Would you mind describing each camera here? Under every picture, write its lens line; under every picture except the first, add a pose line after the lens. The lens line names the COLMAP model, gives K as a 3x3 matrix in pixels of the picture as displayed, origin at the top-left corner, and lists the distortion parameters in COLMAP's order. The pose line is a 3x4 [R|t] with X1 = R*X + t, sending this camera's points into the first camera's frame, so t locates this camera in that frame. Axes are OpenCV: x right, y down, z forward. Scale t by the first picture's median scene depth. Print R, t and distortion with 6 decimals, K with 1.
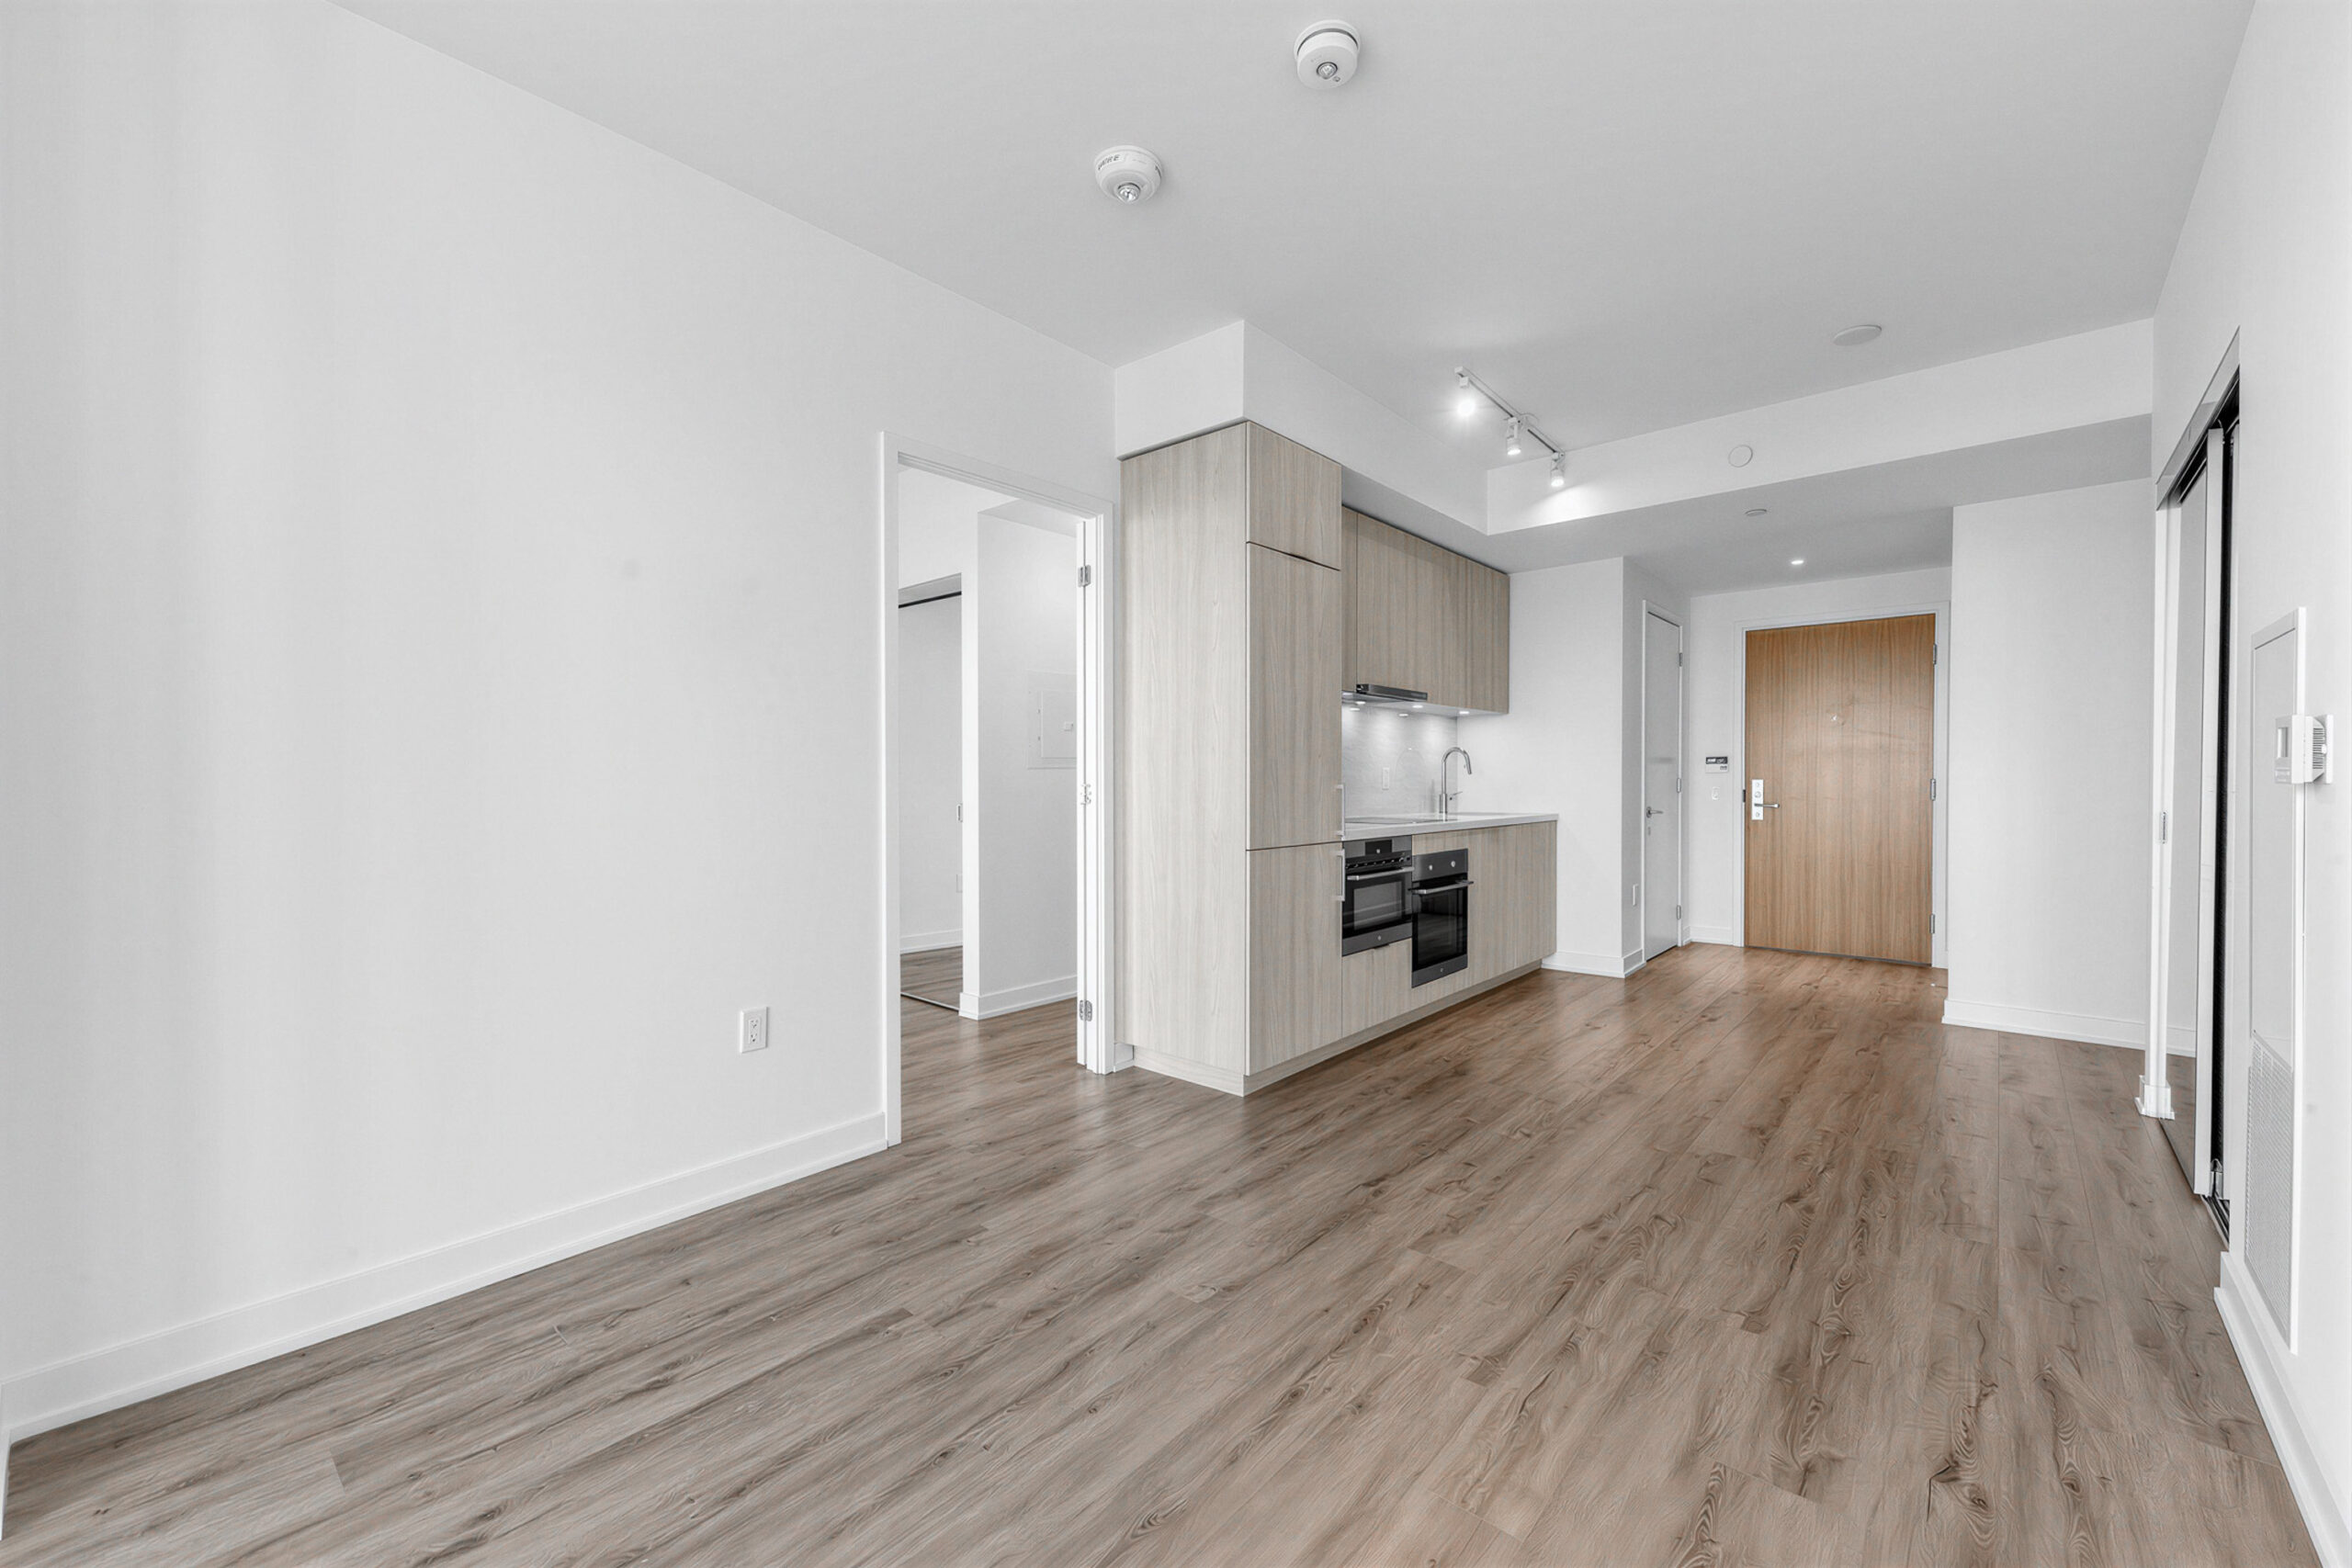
lens RADIAL K [[913.0, 0, 1187.3], [0, 913.0, 794.0], [0, 0, 1]] dist [0.003940, 0.000133]
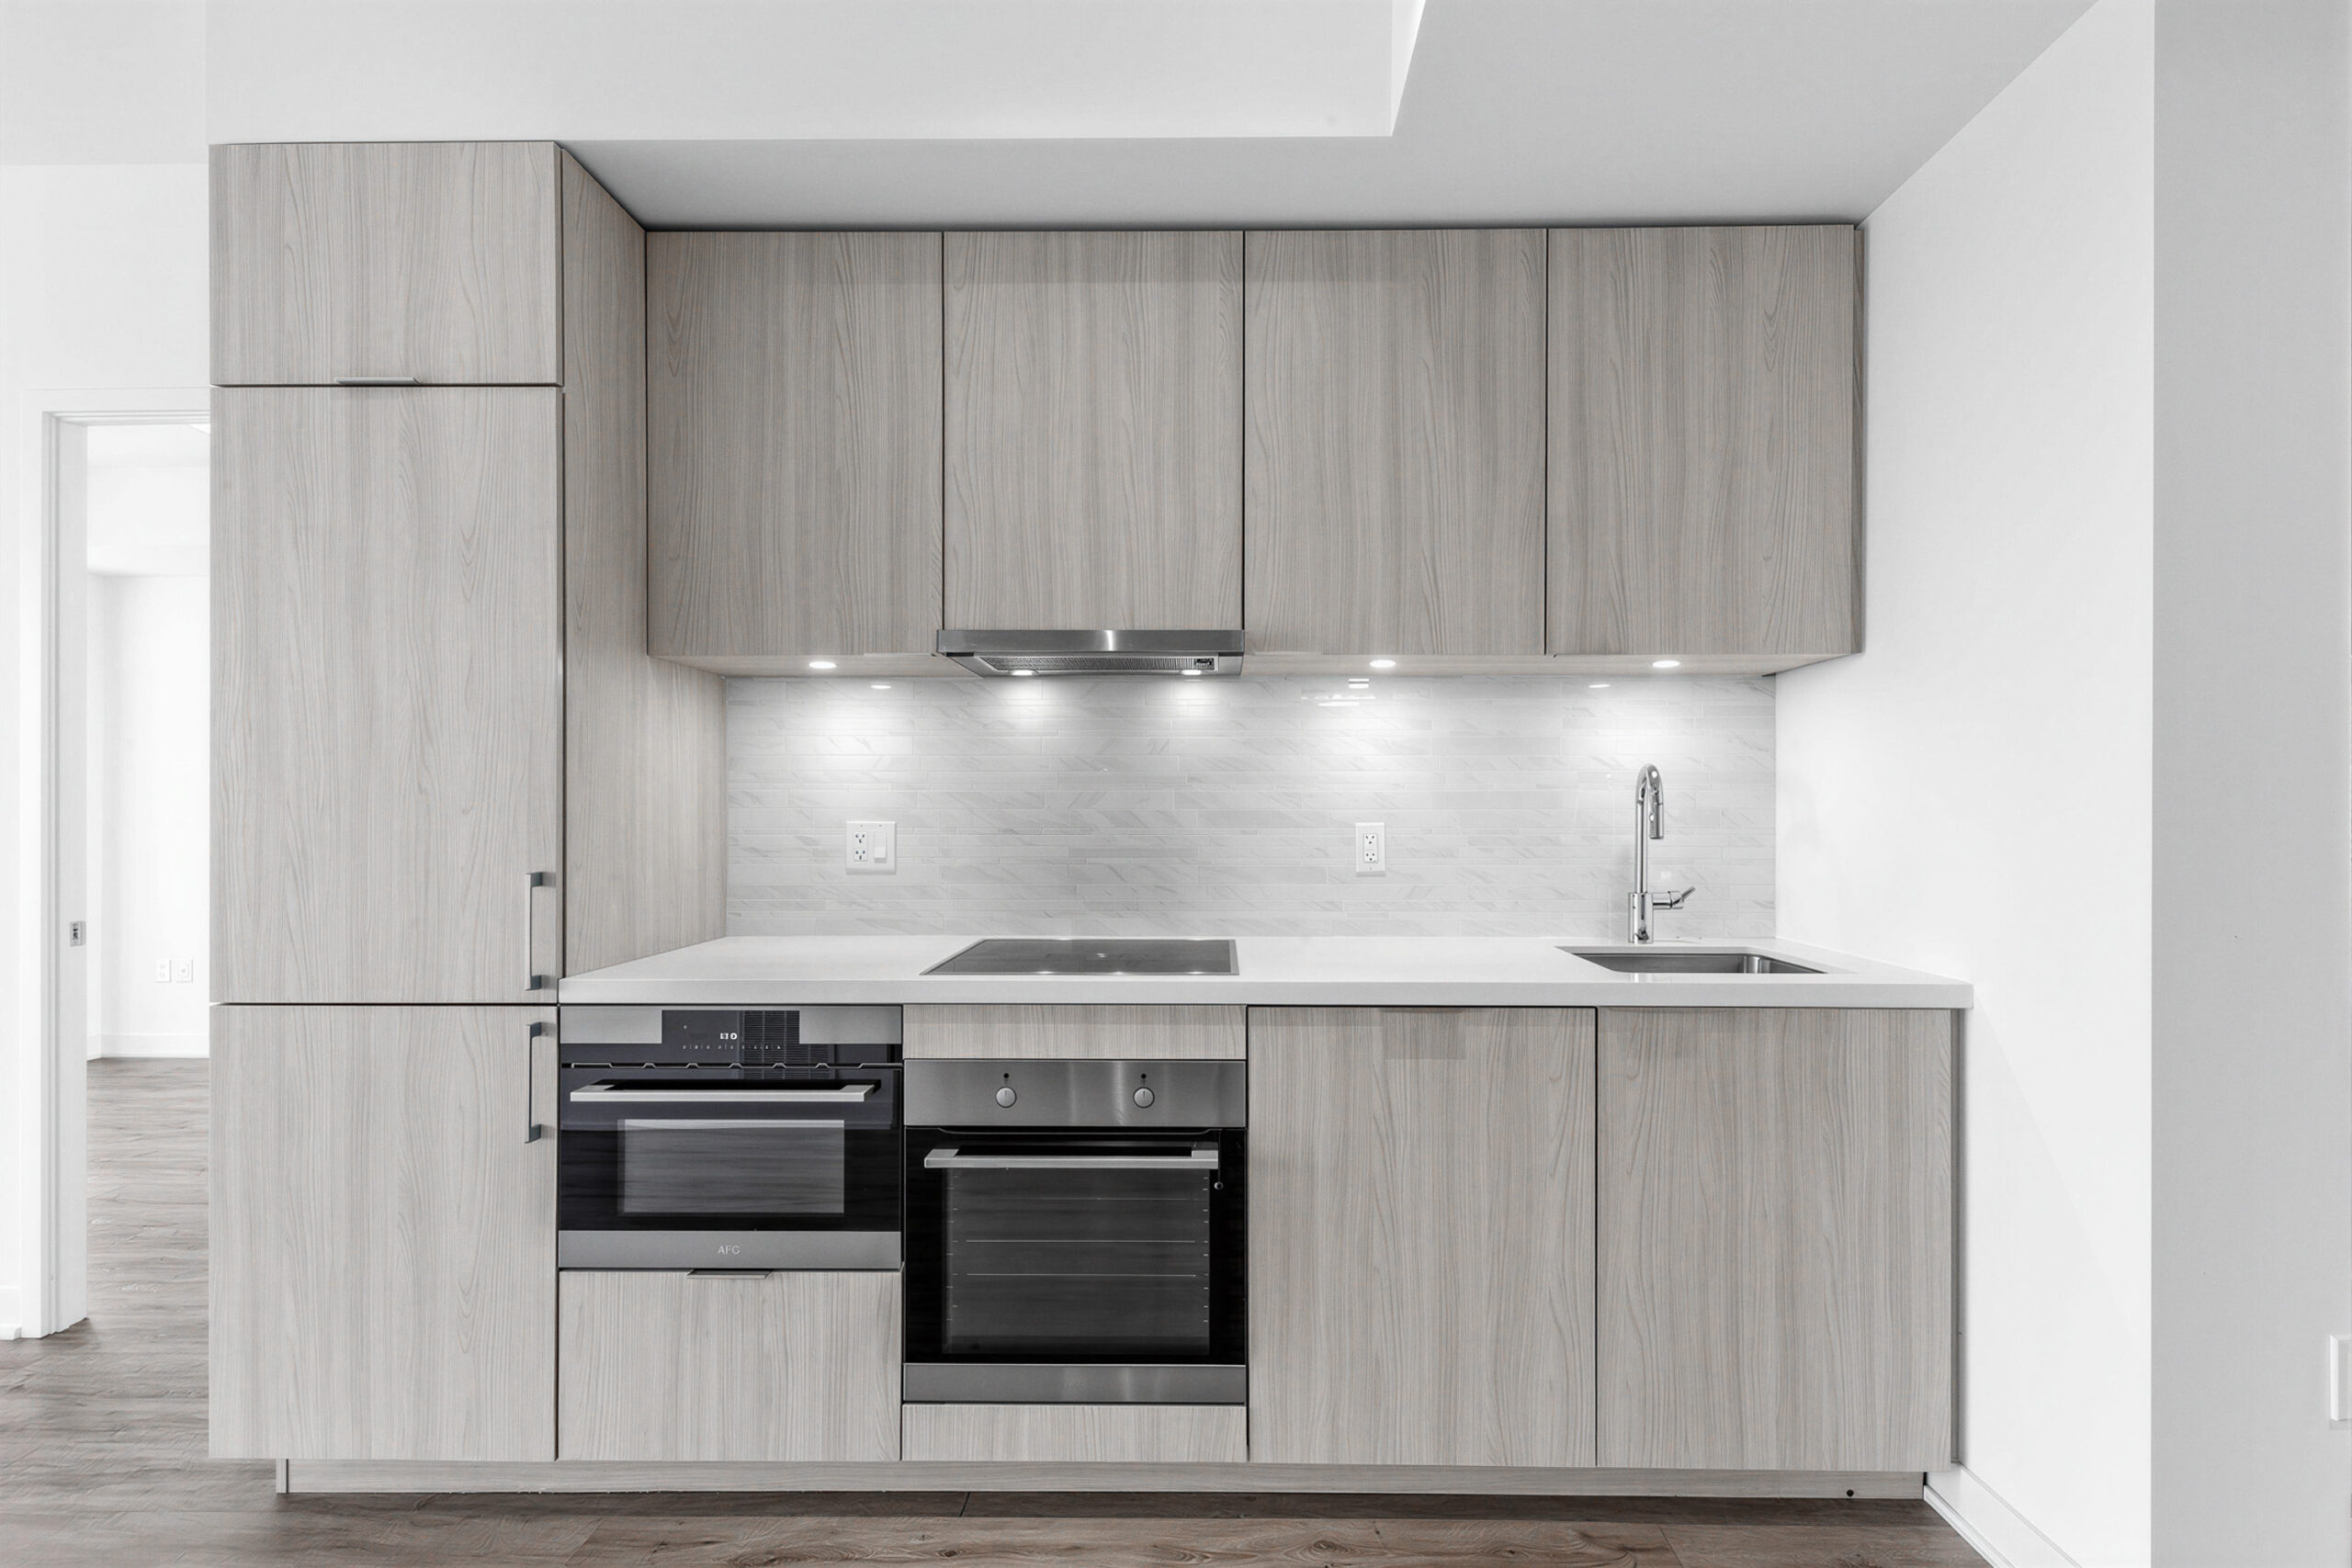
lens RADIAL K [[1085.9, 0, 1232.6], [0, 1085.9, 814.0], [0, 0, 1]] dist [0.006144, -0.001848]
pose [[0.649133, 0.000952, -0.760675, 0.859274], [-0.018372, 0.999727, -0.014427, -0.039788], [0.760453, 0.023341, 0.648973, 1.009826]]
